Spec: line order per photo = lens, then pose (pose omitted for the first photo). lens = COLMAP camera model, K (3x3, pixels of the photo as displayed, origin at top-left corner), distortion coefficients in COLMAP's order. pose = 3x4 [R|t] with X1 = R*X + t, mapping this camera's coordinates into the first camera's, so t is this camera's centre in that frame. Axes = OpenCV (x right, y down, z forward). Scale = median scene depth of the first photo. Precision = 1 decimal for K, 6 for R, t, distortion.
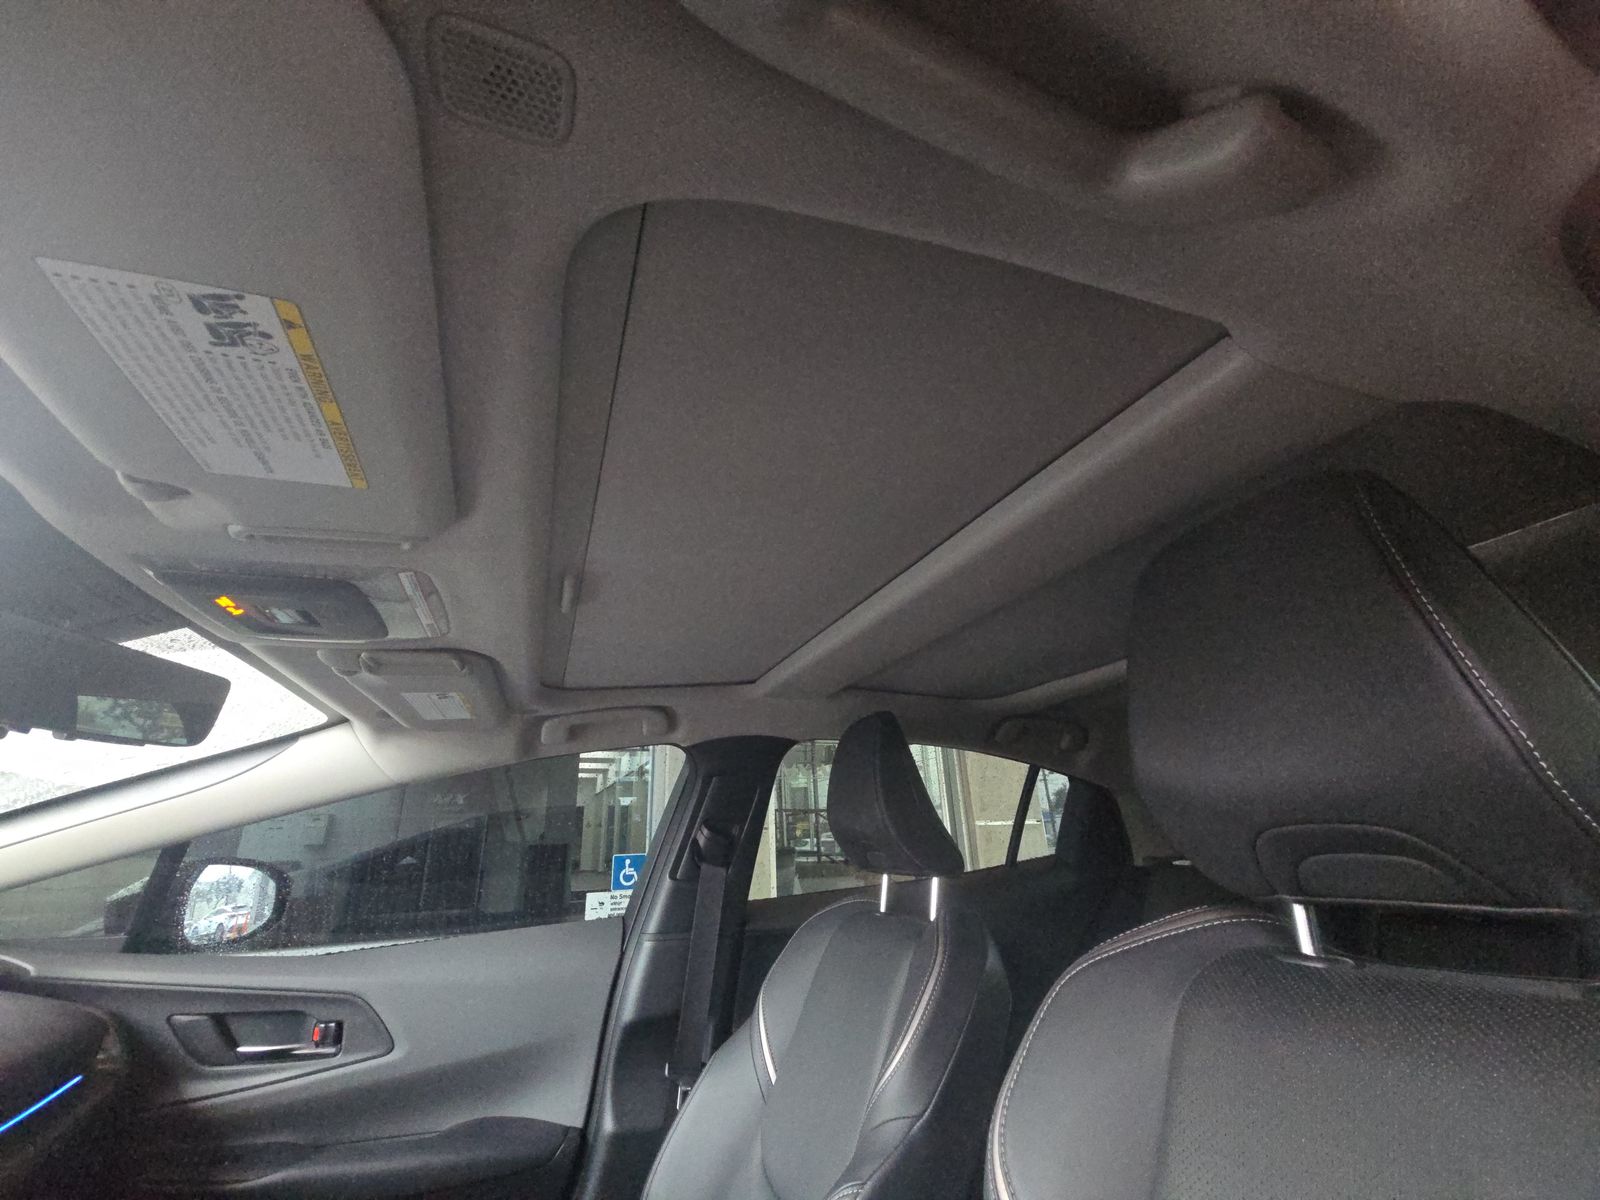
lens RADIAL K [[644.8, 0, 791.9], [0, 644.8, 596.1], [0, 0, 1]] dist [0.001213, -0.005111]
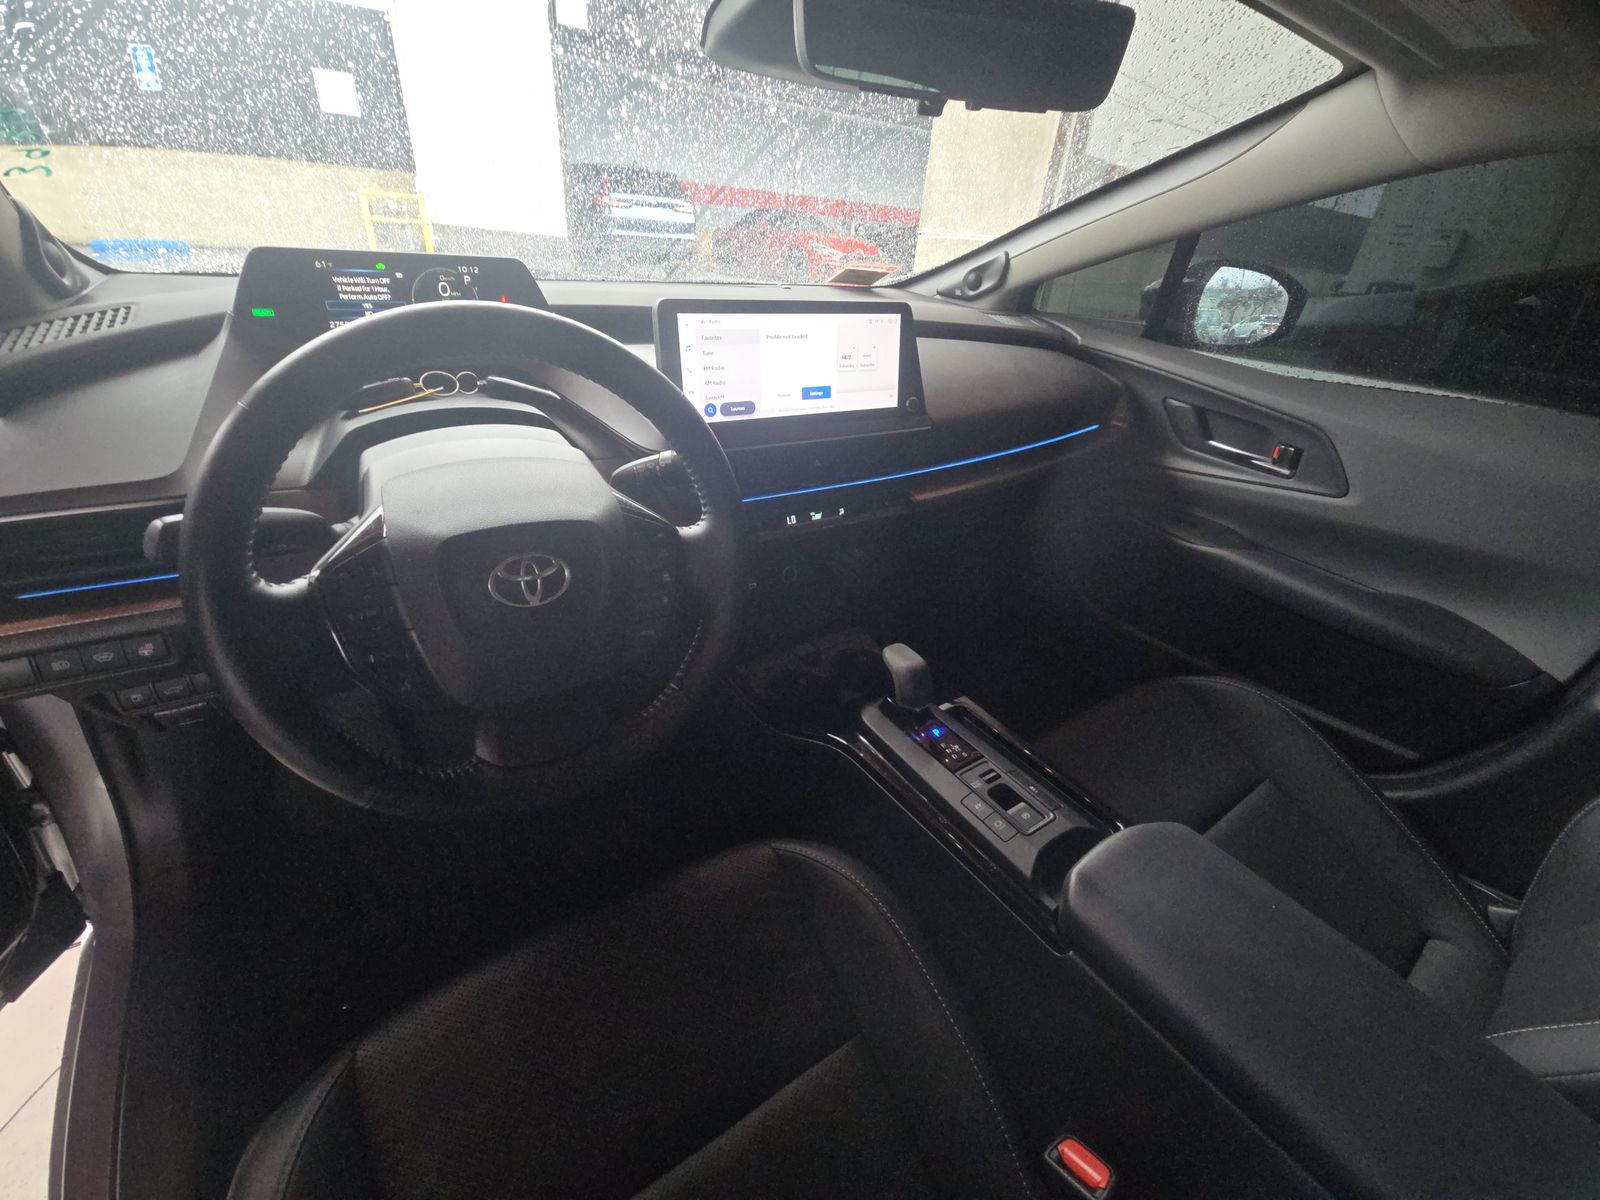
lens RADIAL K [[666.0, 0, 790.7], [0, 666.0, 590.9], [0, 0, 1]] dist [0.000946, -0.005848]
pose [[0.227201, 0.499411, -0.836044, 0.054866], [0.278902, 0.789166, 0.547202, 0.067774], [0.933056, -0.357499, 0.040013, 0.159840]]
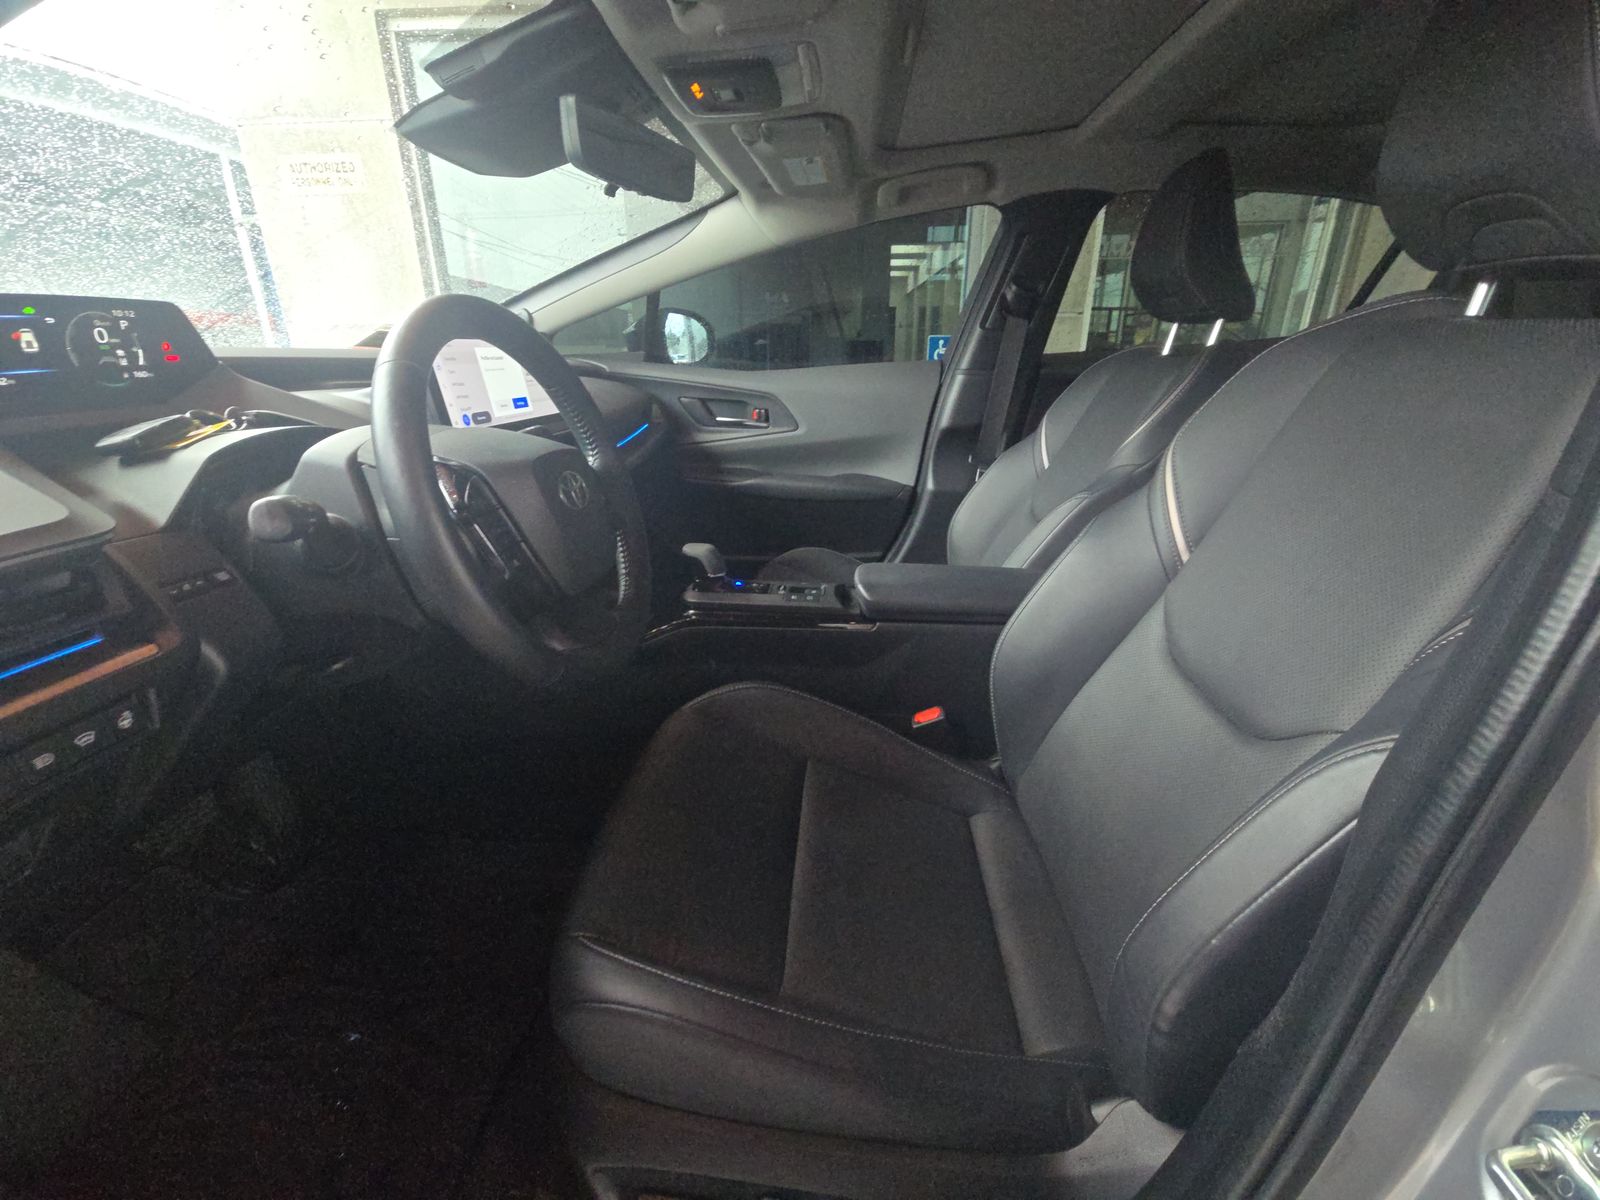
lens RADIAL K [[644.8, 0, 791.9], [0, 644.8, 596.1], [0, 0, 1]] dist [0.001213, -0.005111]
pose [[0.903902, 0.179228, -0.388380, 0.060810], [0.126447, 0.755437, 0.642905, -0.015230], [0.408623, -0.630232, 0.660178, -0.308029]]
